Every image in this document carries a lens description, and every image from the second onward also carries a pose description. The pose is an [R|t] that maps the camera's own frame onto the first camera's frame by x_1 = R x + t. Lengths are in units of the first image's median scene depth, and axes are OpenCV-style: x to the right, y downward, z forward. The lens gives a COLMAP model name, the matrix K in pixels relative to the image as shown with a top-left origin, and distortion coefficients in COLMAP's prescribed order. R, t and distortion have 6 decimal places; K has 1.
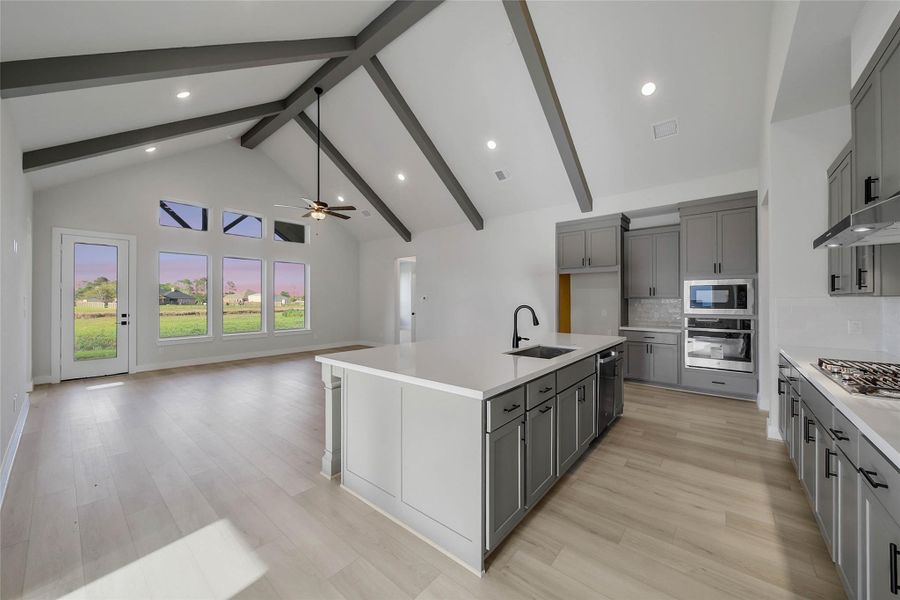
lens RADIAL K [[331.0, 0, 450.7], [0, 331.0, 296.3], [0, 0, 1]] dist [-0.002069, -0.000306]
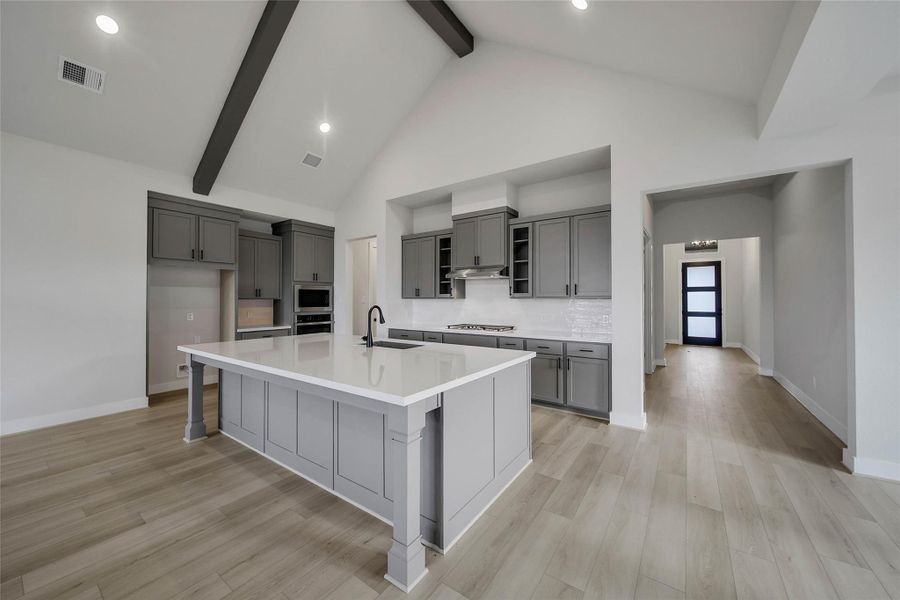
lens RADIAL K [[331.0, 0, 450.7], [0, 331.0, 296.3], [0, 0, 1]] dist [-0.002069, -0.000306]
pose [[-0.086546, 0.010973, 0.996187, -0.560278], [-0.008189, 0.999898, -0.011725, 0.004614], [-0.996214, -0.009172, -0.086447, 0.549567]]
